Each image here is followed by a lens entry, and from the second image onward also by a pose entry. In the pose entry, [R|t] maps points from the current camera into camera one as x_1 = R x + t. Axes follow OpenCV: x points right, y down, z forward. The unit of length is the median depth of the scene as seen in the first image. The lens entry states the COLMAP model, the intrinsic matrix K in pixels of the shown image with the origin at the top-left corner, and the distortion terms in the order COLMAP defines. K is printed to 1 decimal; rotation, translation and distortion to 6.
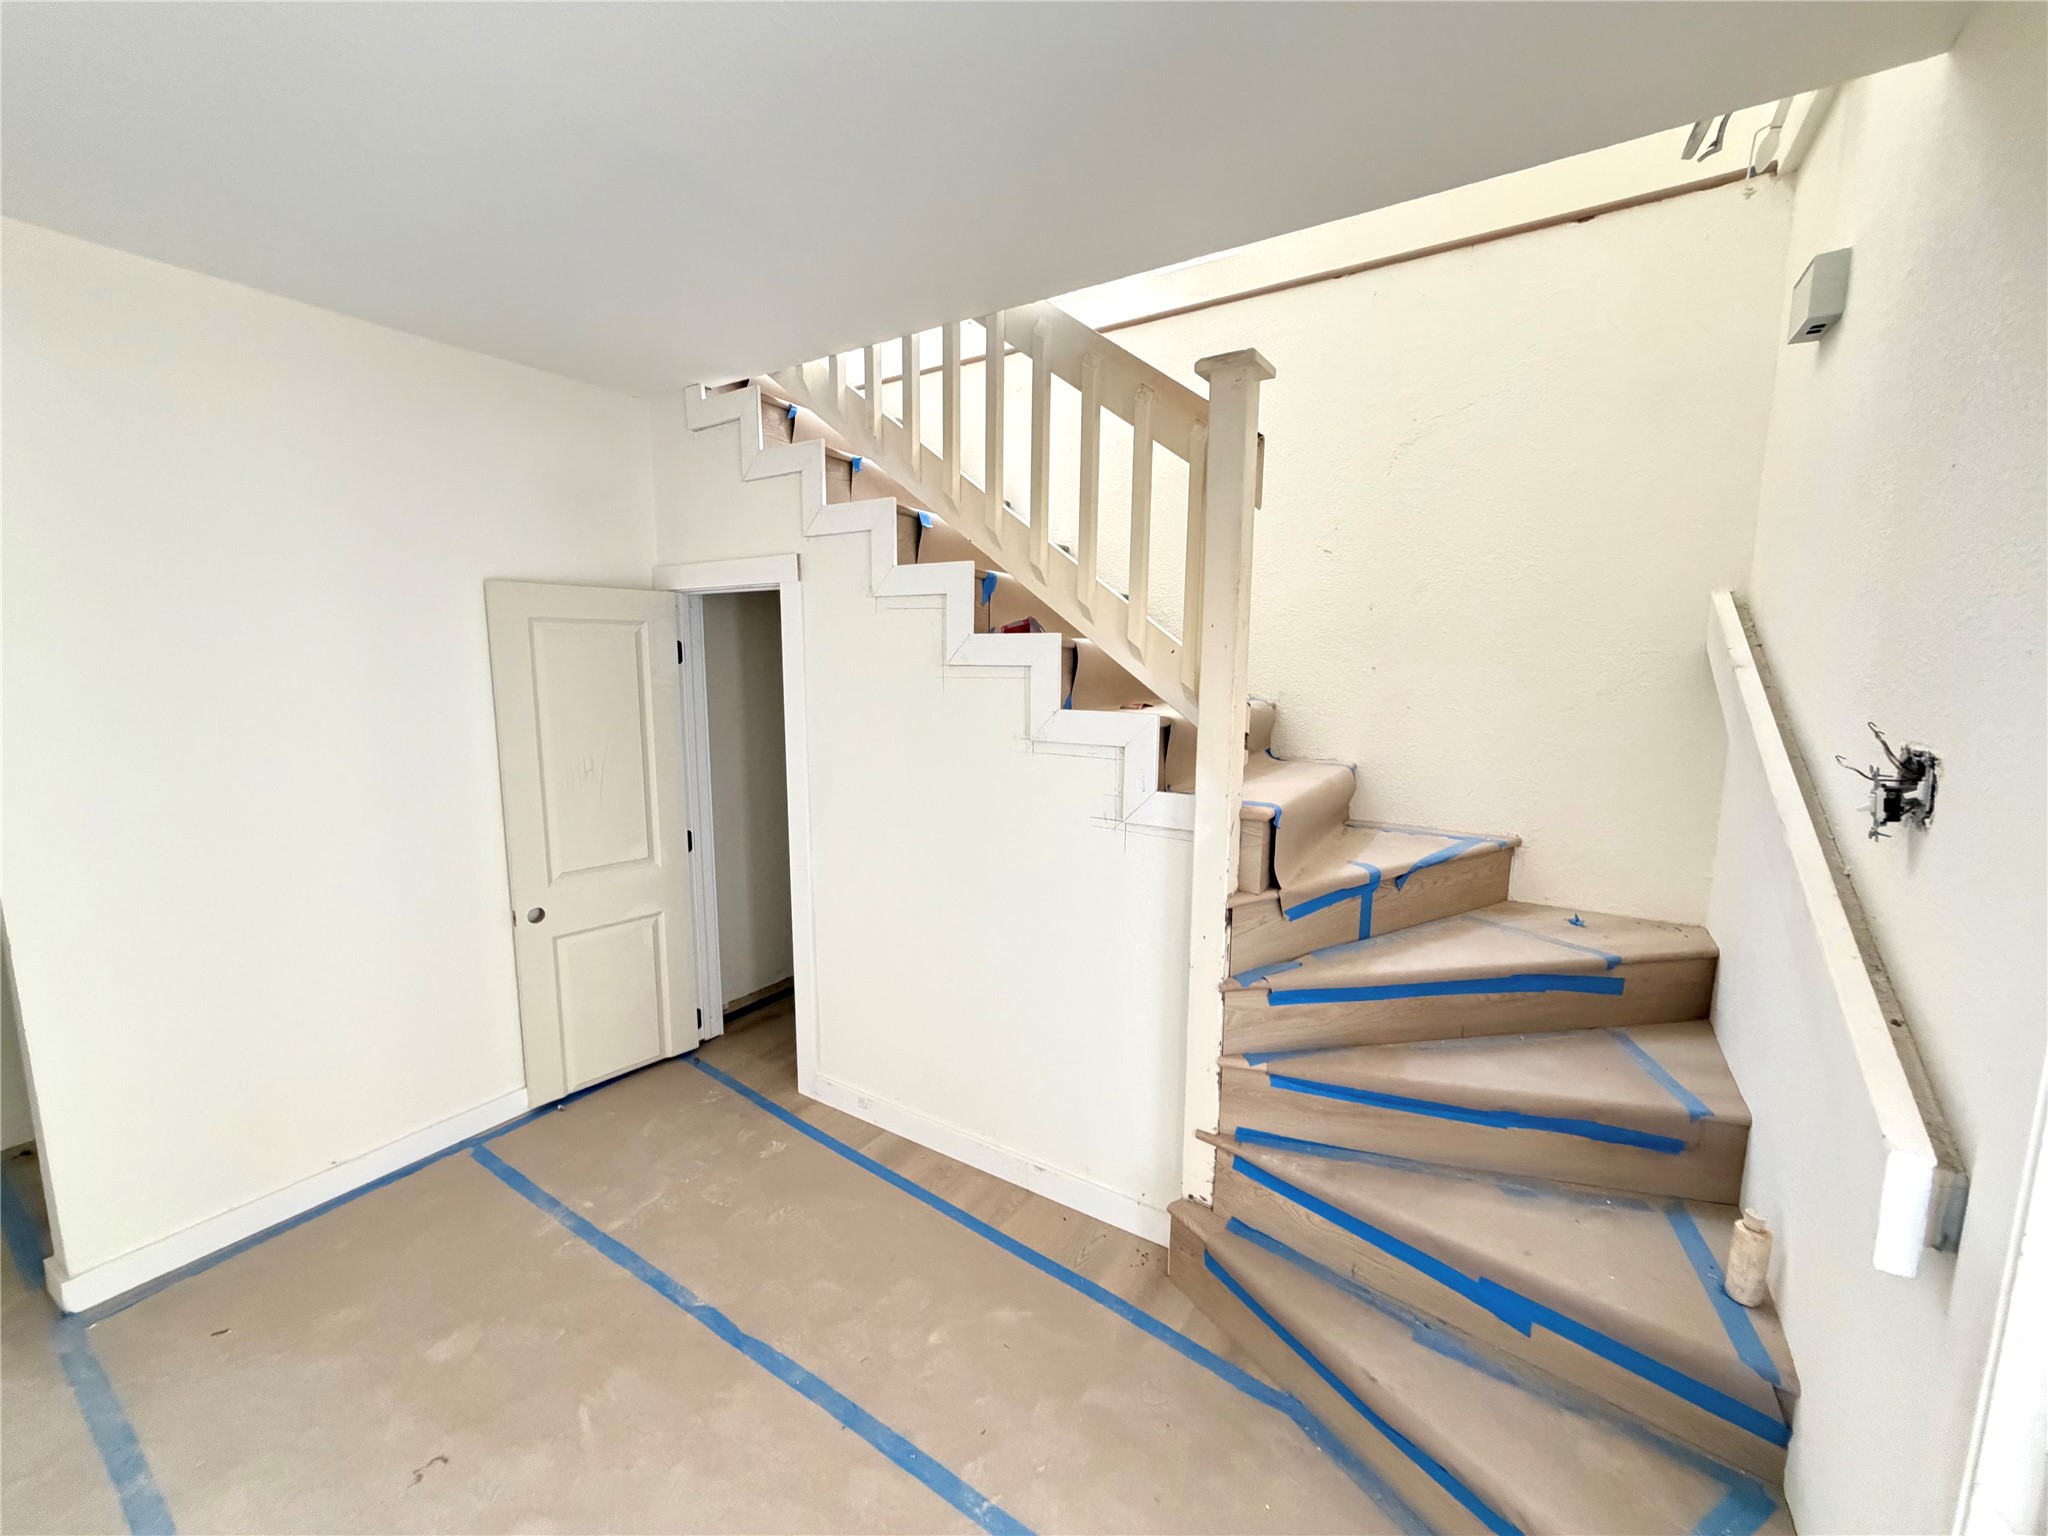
lens RADIAL K [[818.7, 0, 1026.1], [0, 818.7, 771.0], [0, 0, 1]] dist [0.002668, -0.000736]
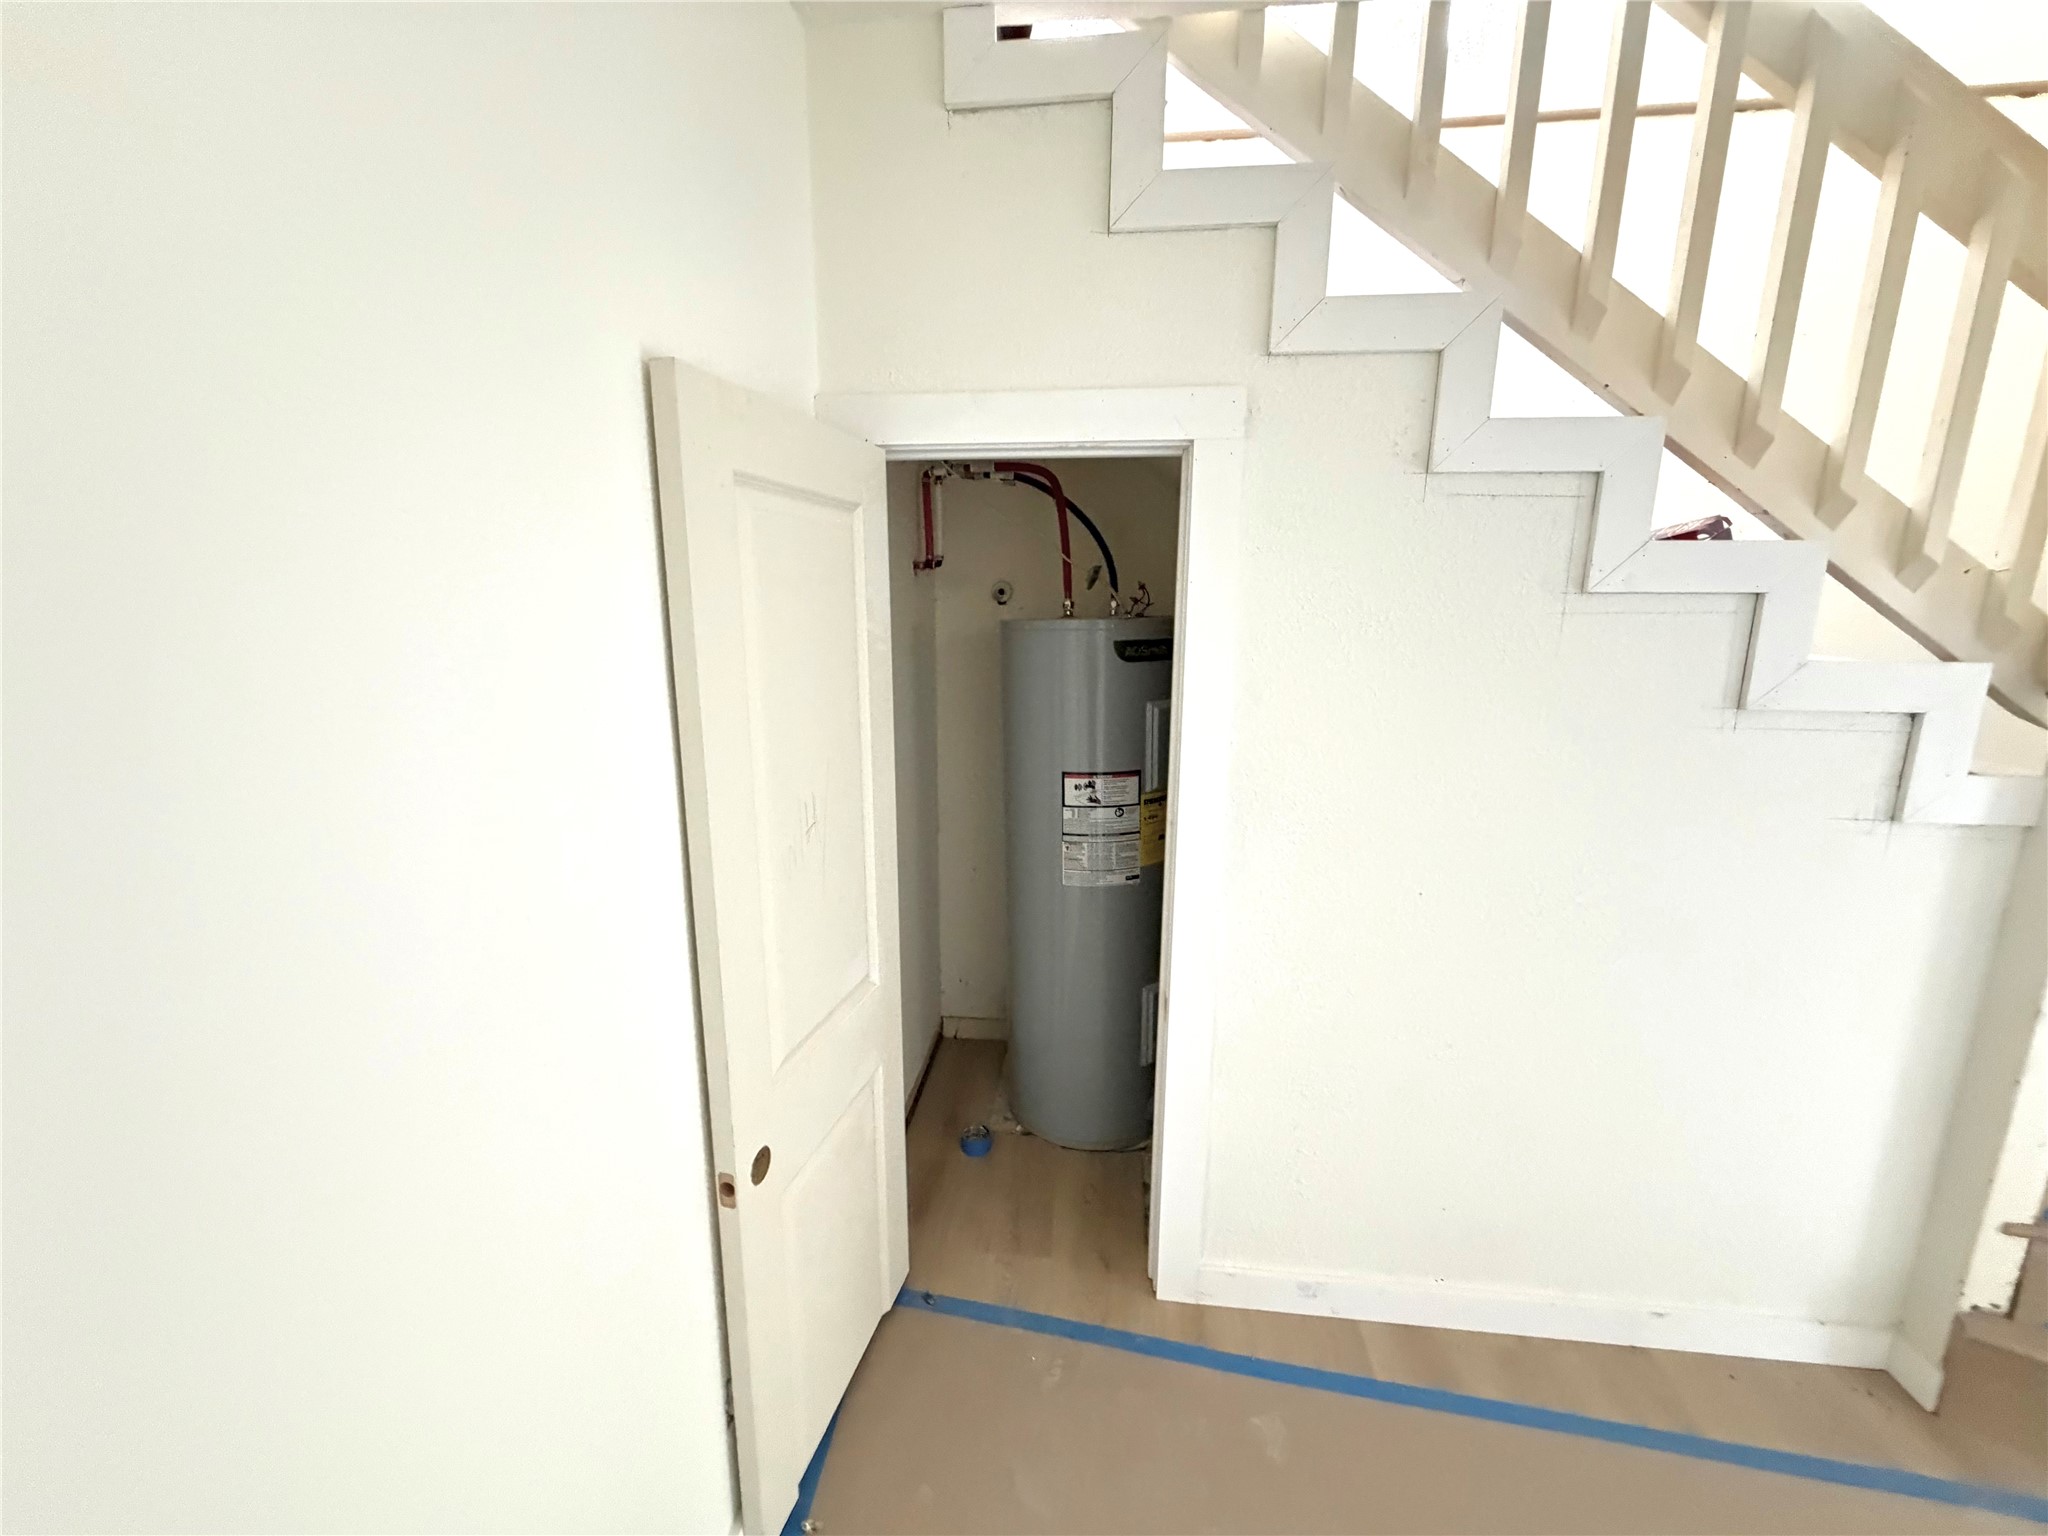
lens RADIAL K [[818.7, 0, 1022.0], [0, 818.7, 761.0], [0, 0, 1]] dist [0.002668, -0.000736]
pose [[0.895134, -0.090692, 0.436474, -0.672466], [0.062545, 0.994953, 0.078466, -0.071240], [-0.441387, -0.042938, 0.896289, 0.572611]]
